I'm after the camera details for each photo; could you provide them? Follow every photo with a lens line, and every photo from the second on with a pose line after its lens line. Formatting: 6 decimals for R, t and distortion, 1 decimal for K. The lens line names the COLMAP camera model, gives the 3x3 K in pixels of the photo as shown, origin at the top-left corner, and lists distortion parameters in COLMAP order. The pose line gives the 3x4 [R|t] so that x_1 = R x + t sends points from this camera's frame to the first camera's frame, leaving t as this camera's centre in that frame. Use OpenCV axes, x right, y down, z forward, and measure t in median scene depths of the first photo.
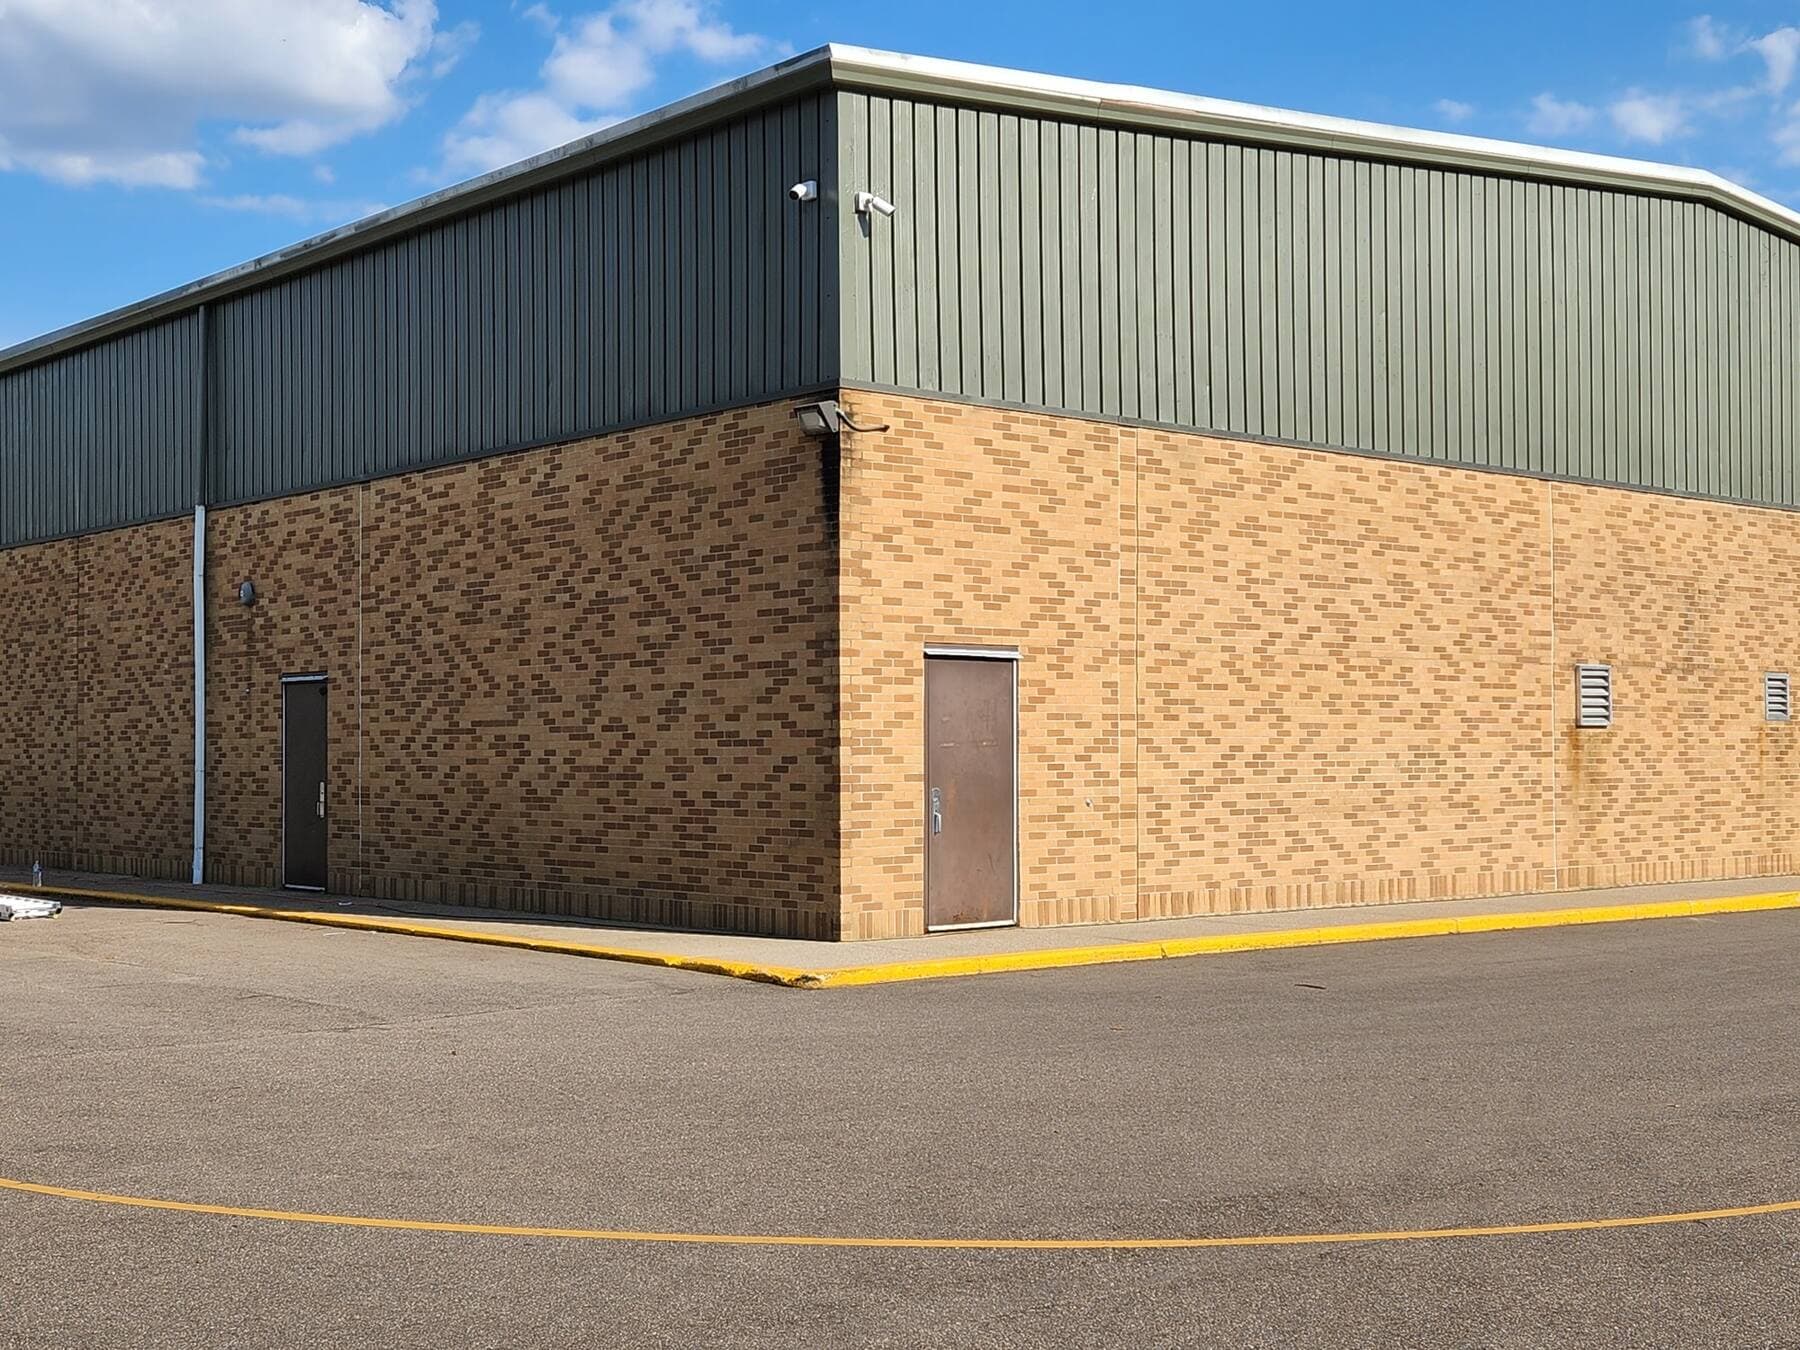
lens RADIAL K [[2185.2, 0, 900.0], [0, 2185.2, 675.0], [0, 0, 1]] dist [0.069914, -0.007712]
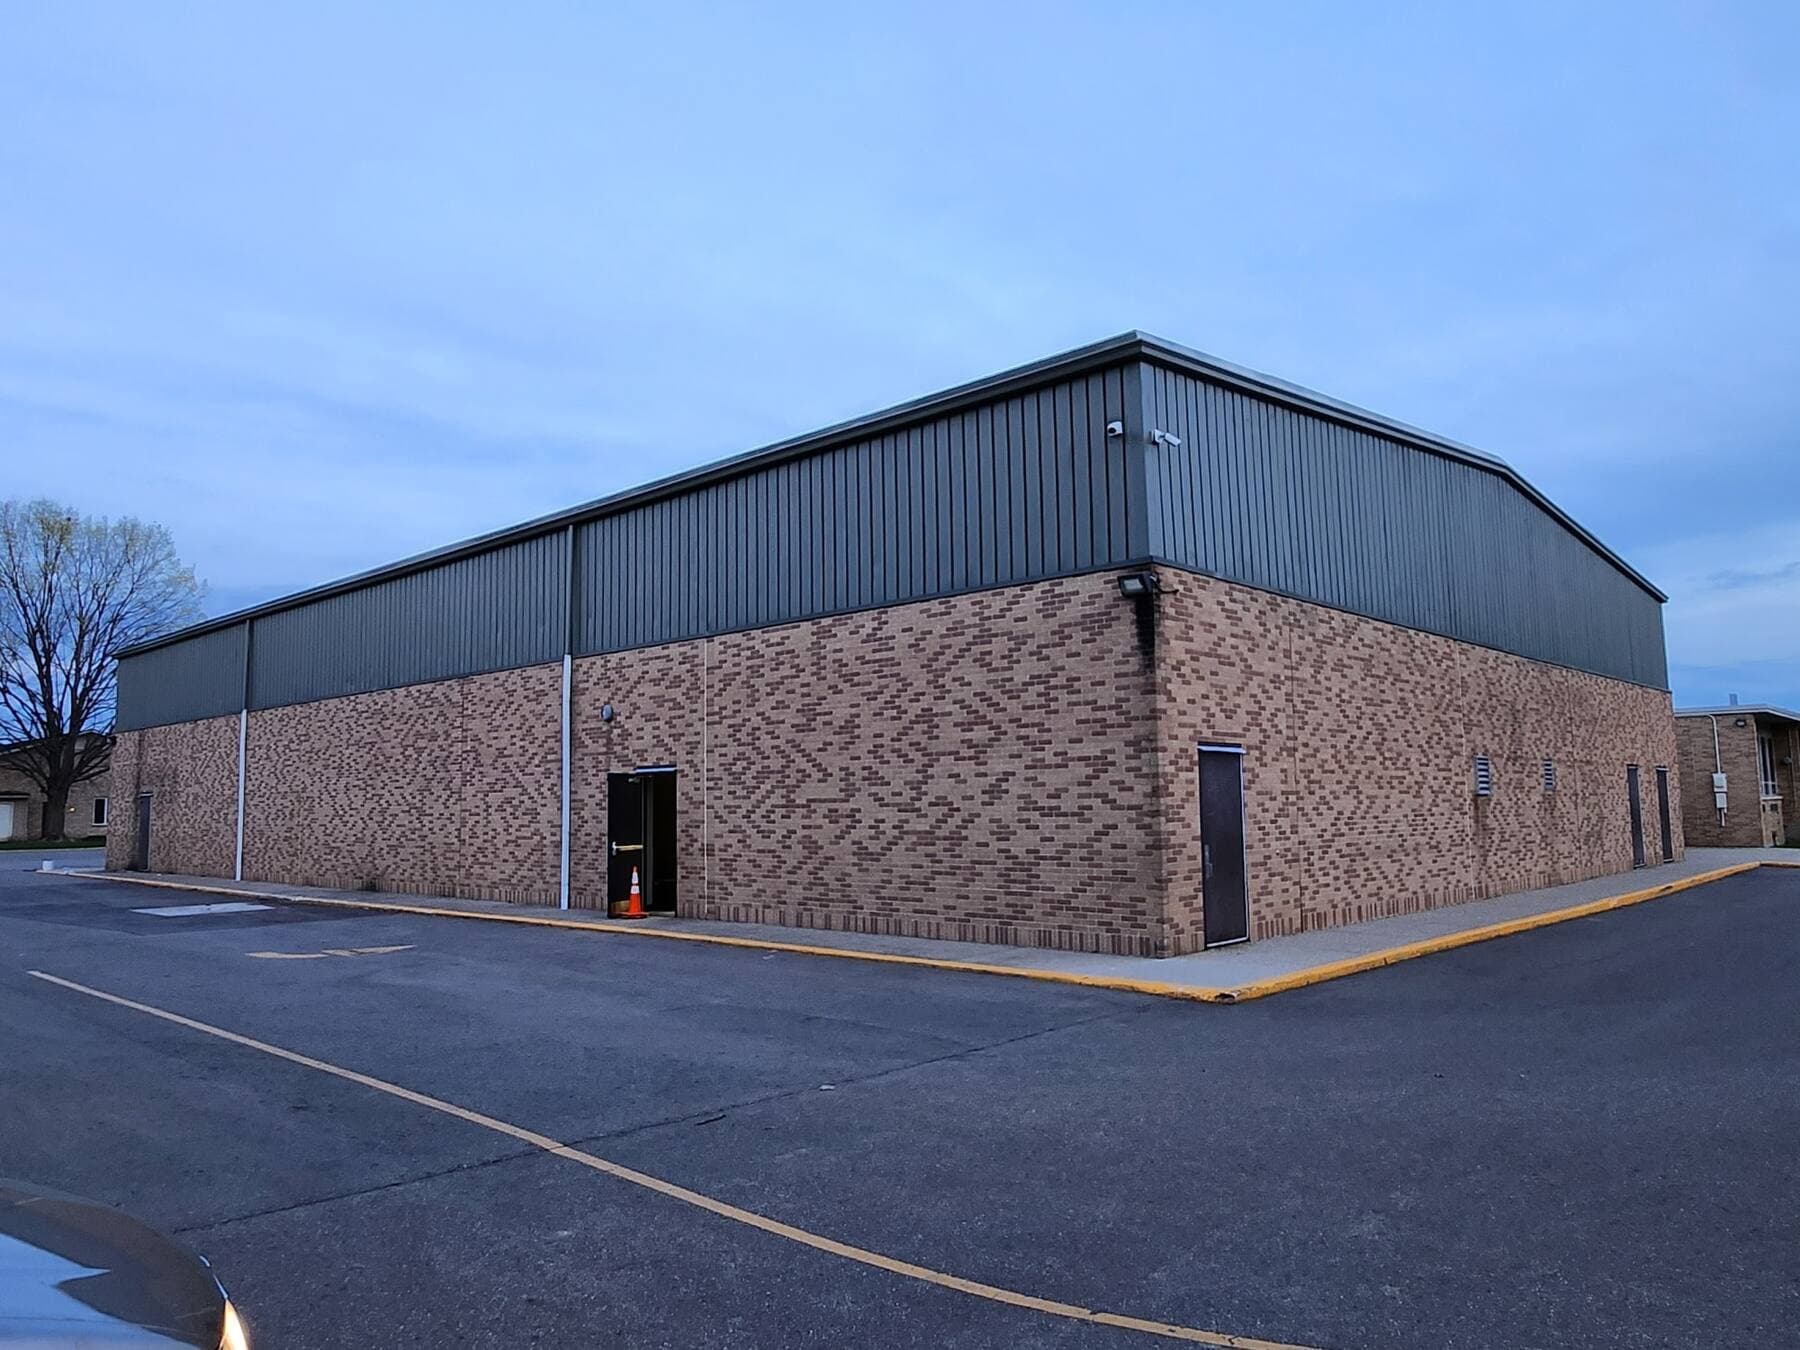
lens RADIAL K [[1211.2, 0, 900.0], [0, 1211.2, 675.0], [0, 0, 1]] dist [-0.021146, 0.007103]
pose [[0.995258, 0.001403, 0.097259, -0.227321], [0.005794, 0.997266, -0.073673, -0.001411], [-0.097096, 0.073887, 0.992529, 0.207943]]
